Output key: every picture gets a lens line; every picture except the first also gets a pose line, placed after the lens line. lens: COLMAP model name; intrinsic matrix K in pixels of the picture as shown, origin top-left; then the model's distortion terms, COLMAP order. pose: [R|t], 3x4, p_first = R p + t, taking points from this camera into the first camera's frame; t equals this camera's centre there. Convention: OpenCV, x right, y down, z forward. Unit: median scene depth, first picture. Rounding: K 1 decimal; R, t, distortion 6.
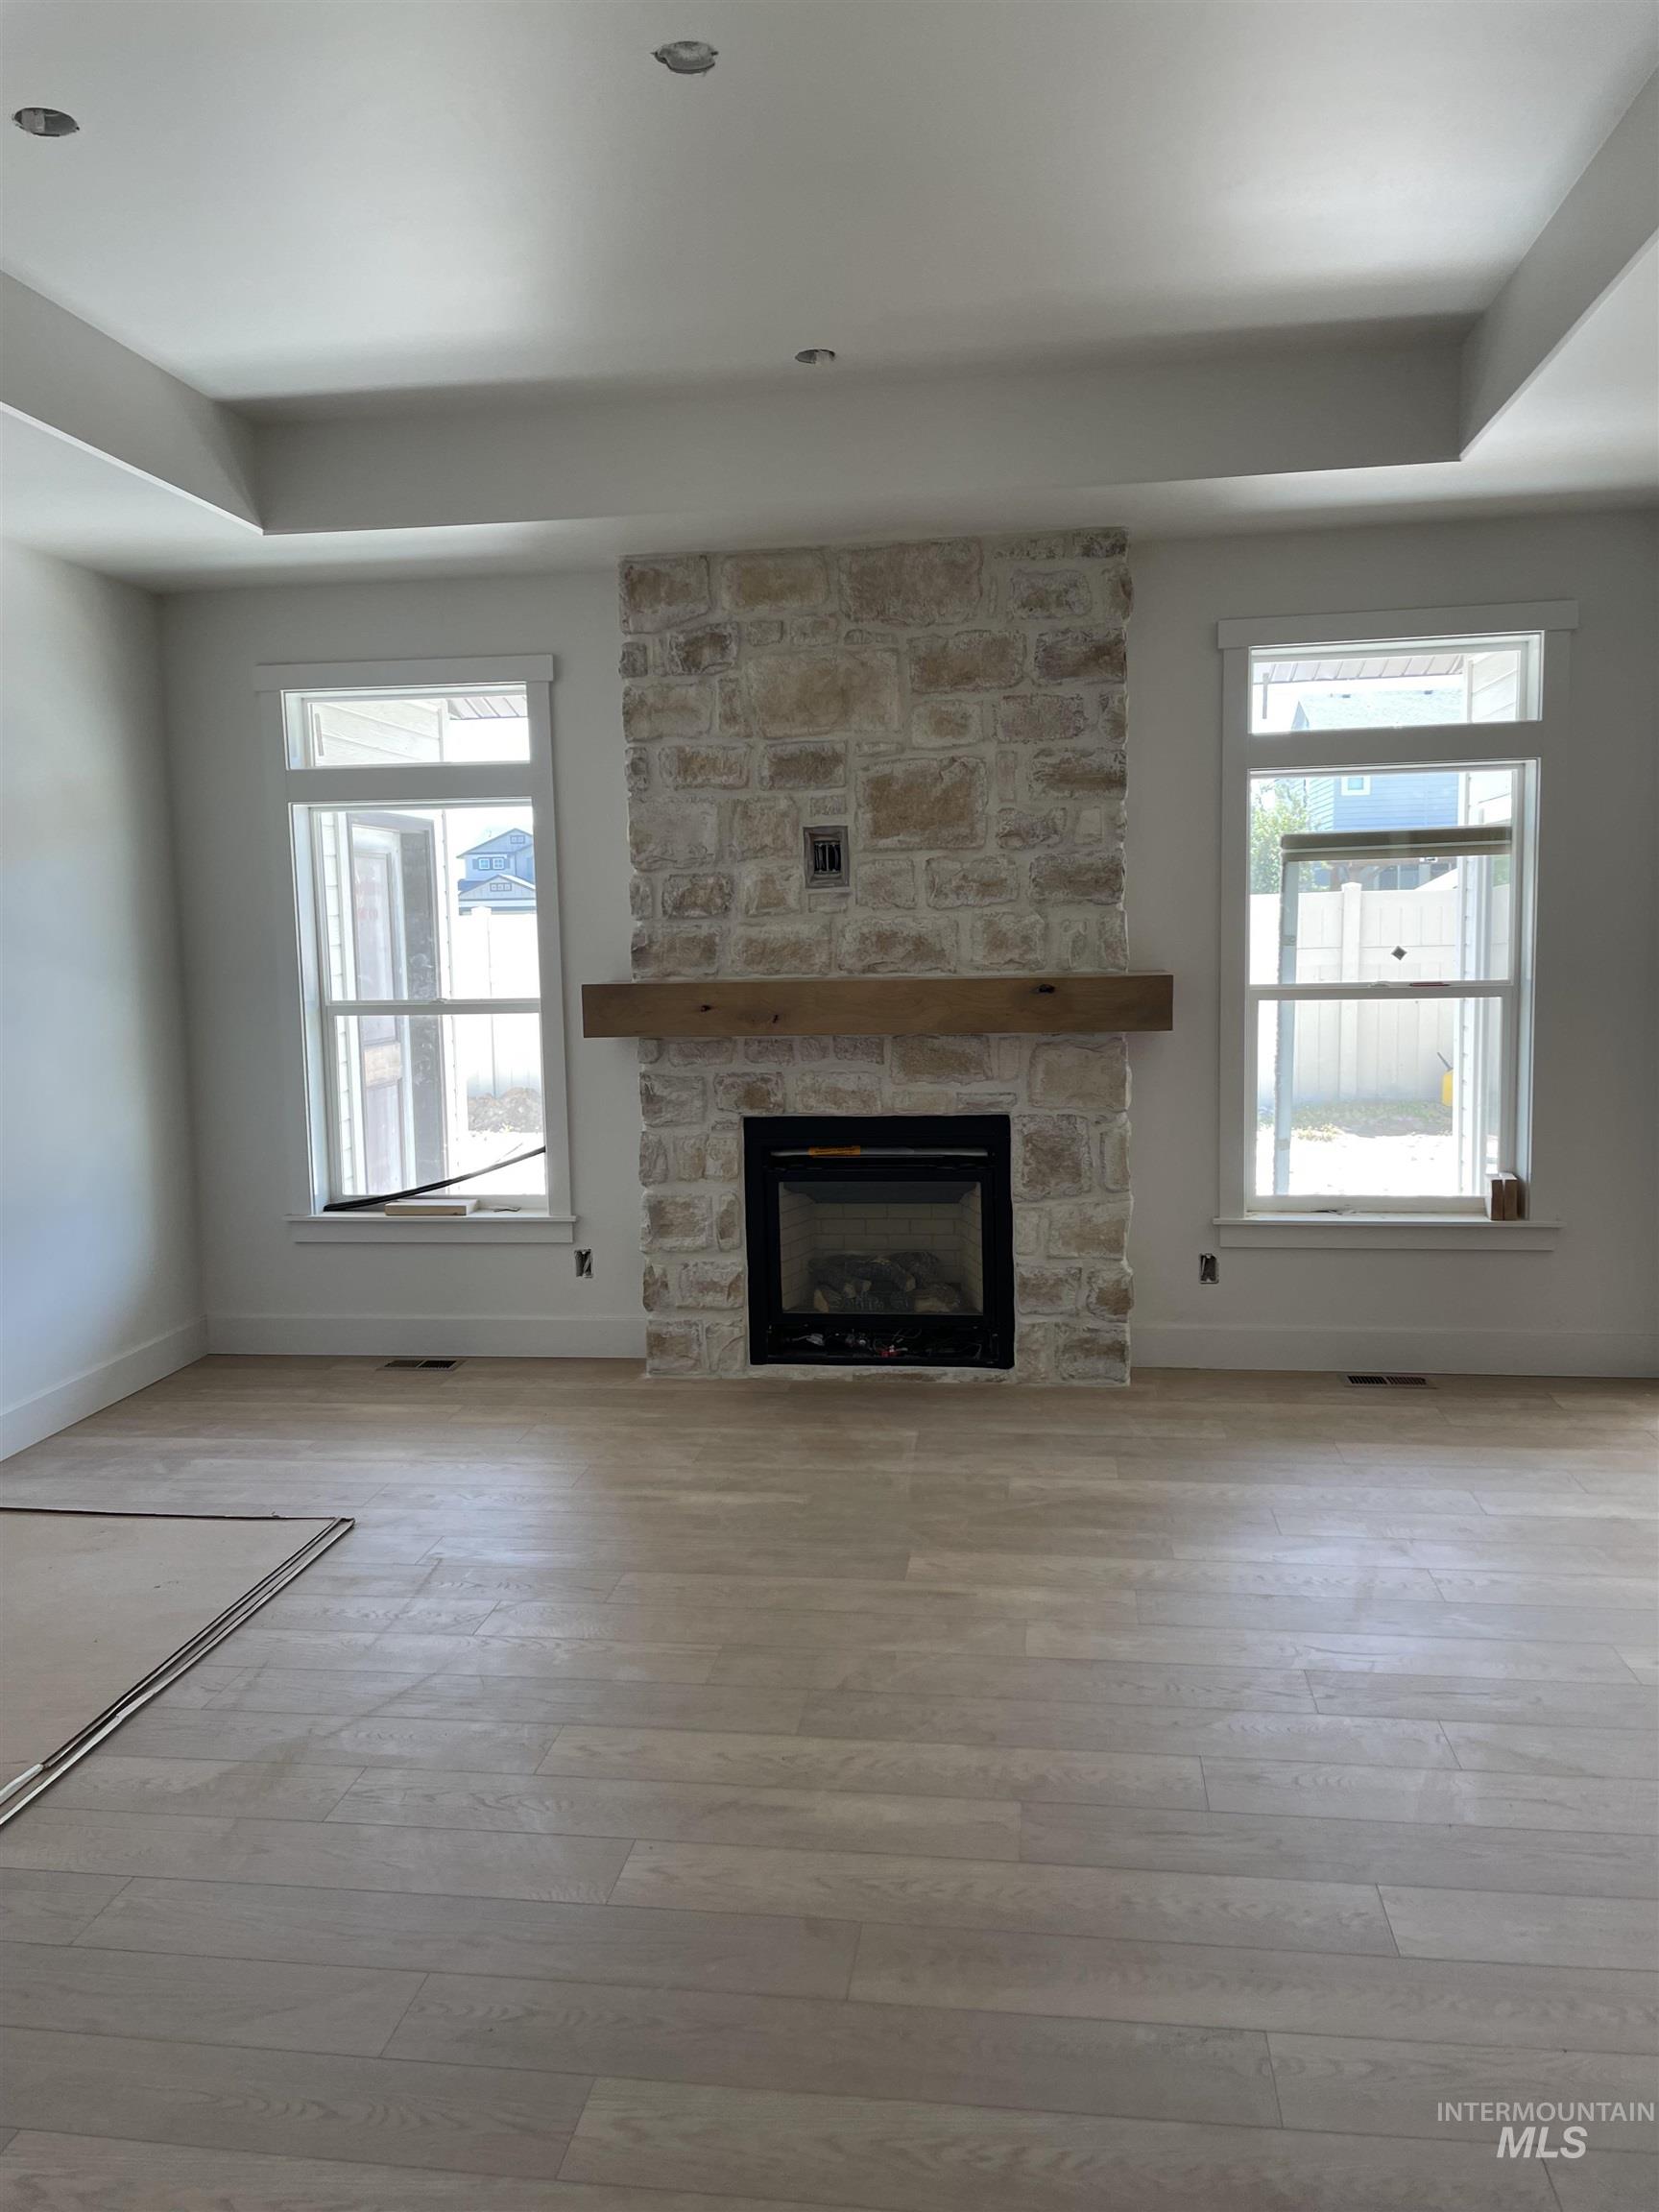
lens RADIAL K [[1671.1, 0, 820.6], [0, 1671.1, 1107.9], [0, 0, 1]] dist [0.064693, -0.085796]
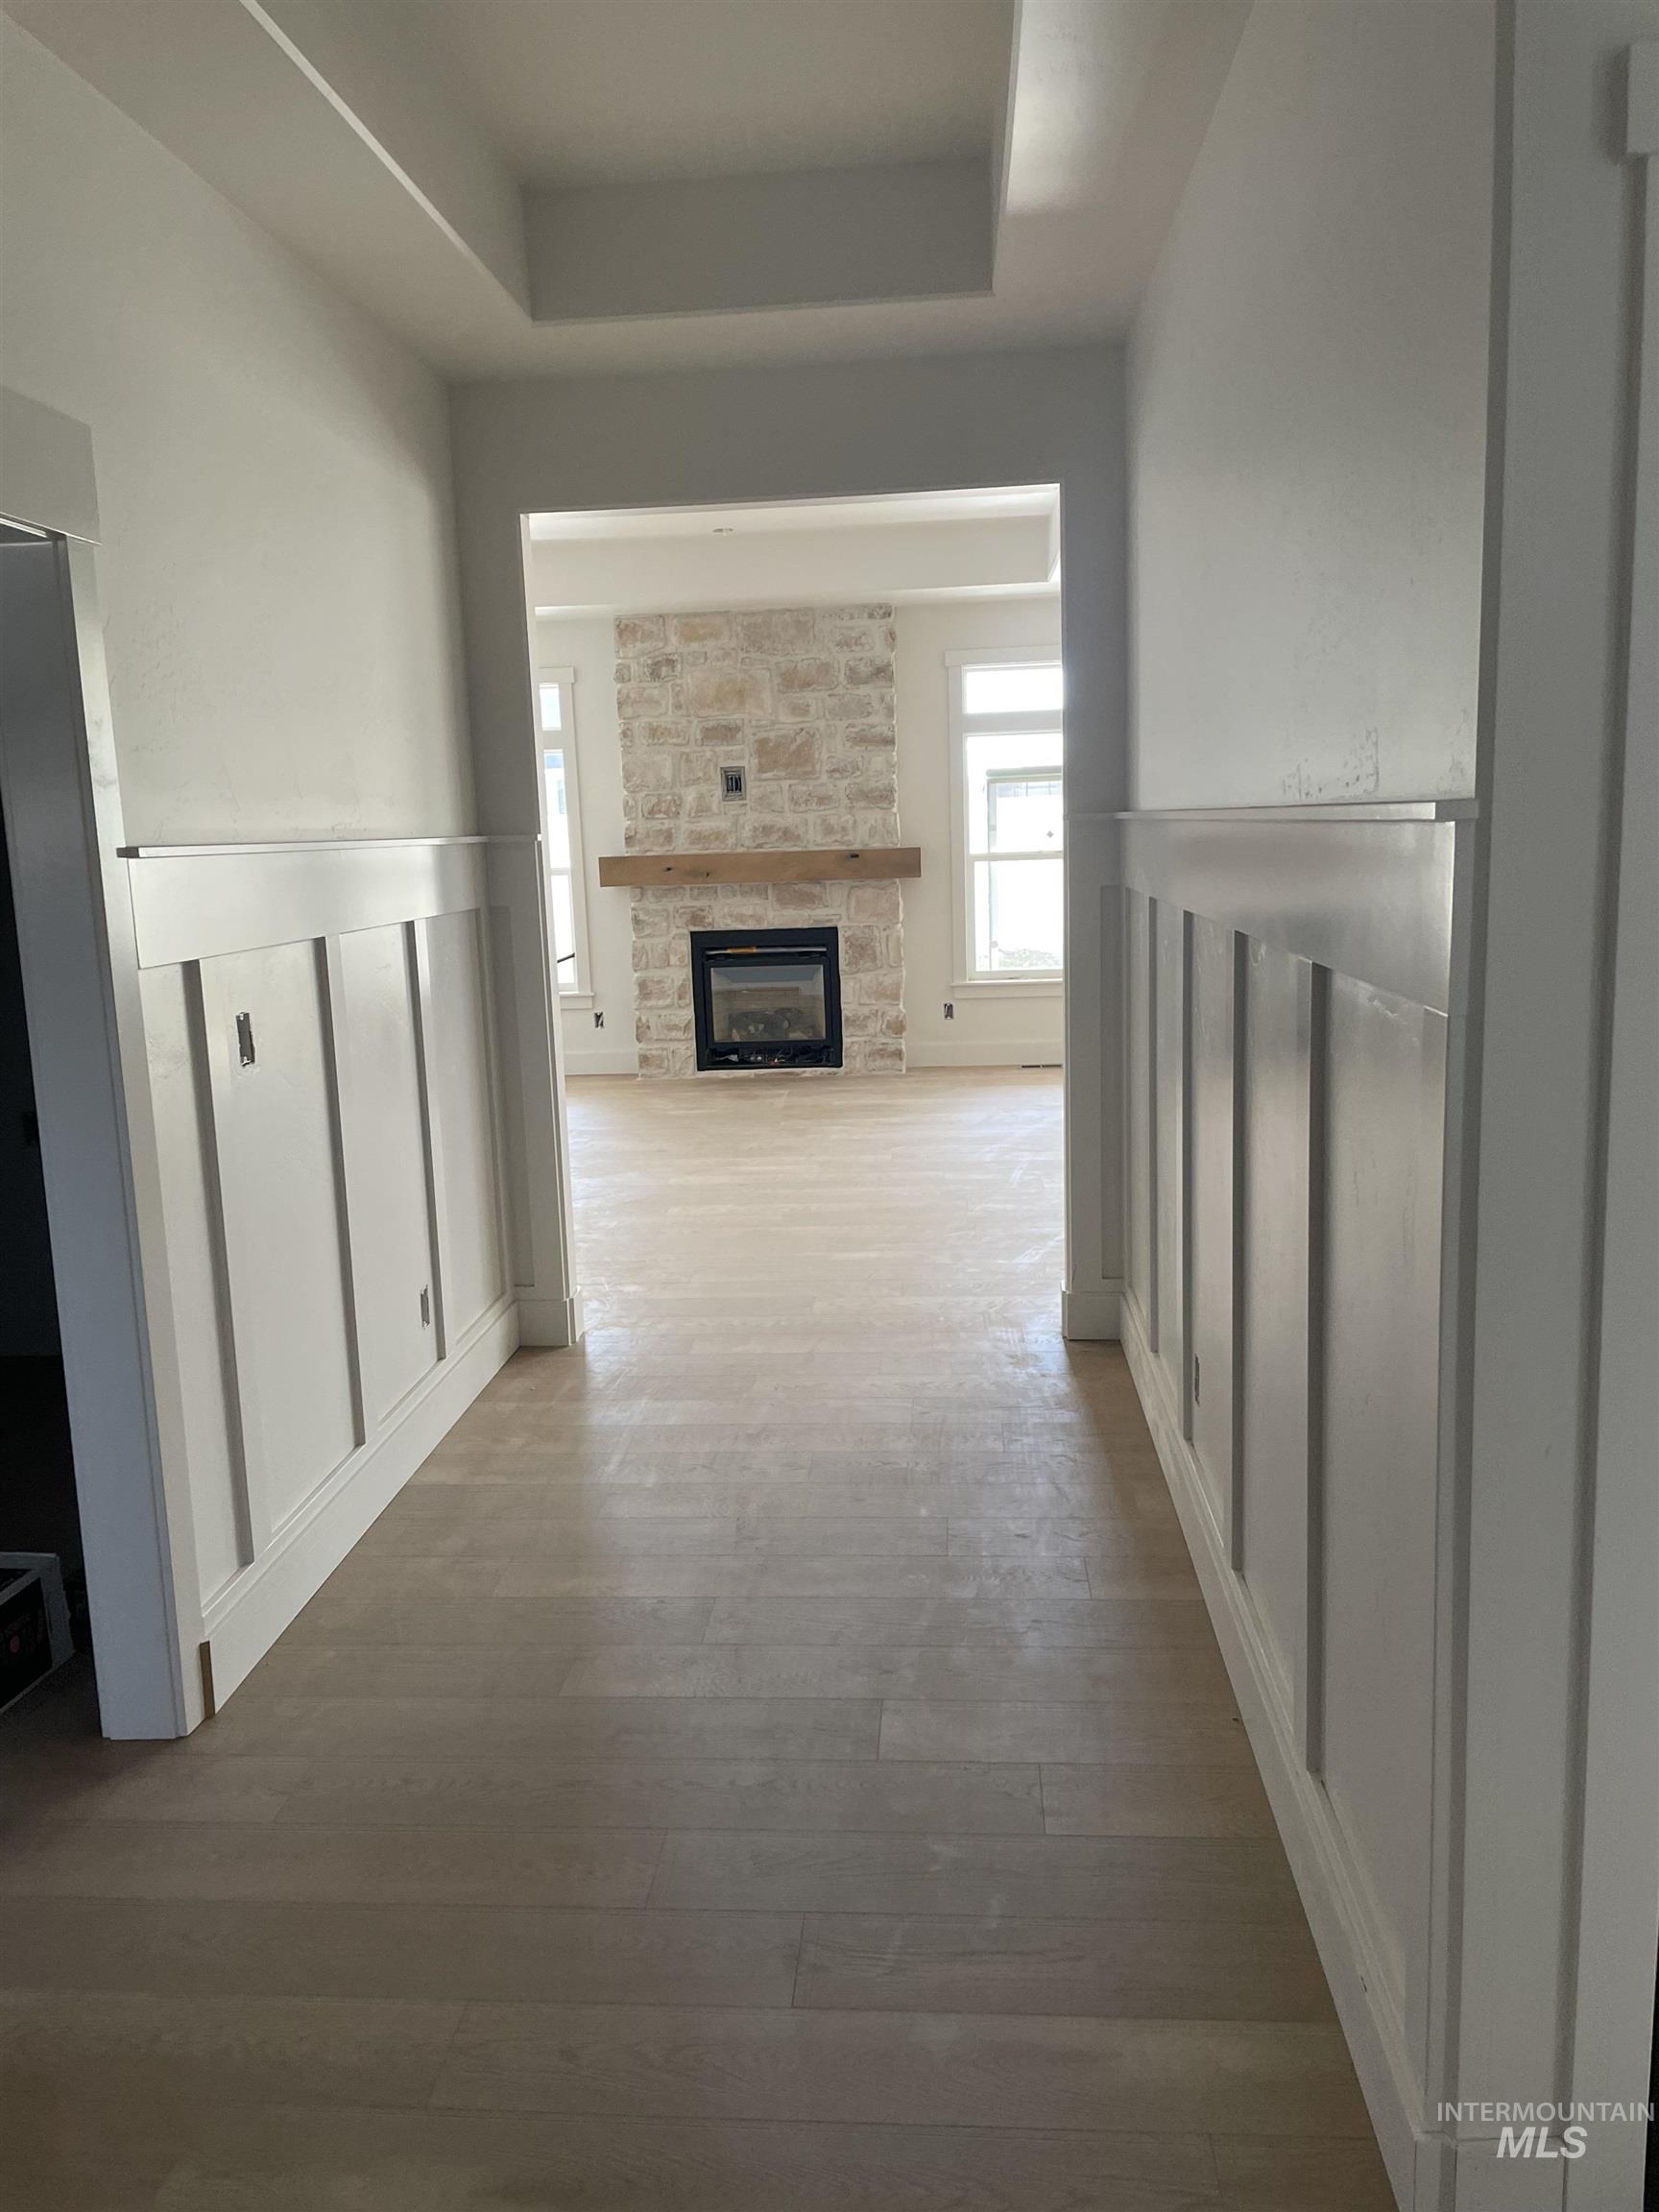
lens RADIAL K [[1671.1, 0, 840.6], [0, 1671.1, 1112.5], [0, 0, 1]] dist [0.064693, -0.085796]
pose [[0.998184, -0.021357, 0.056333, 0.009624], [0.017829, 0.997892, 0.062402, 0.092818], [-0.057547, -0.061284, 0.996460, -0.827420]]
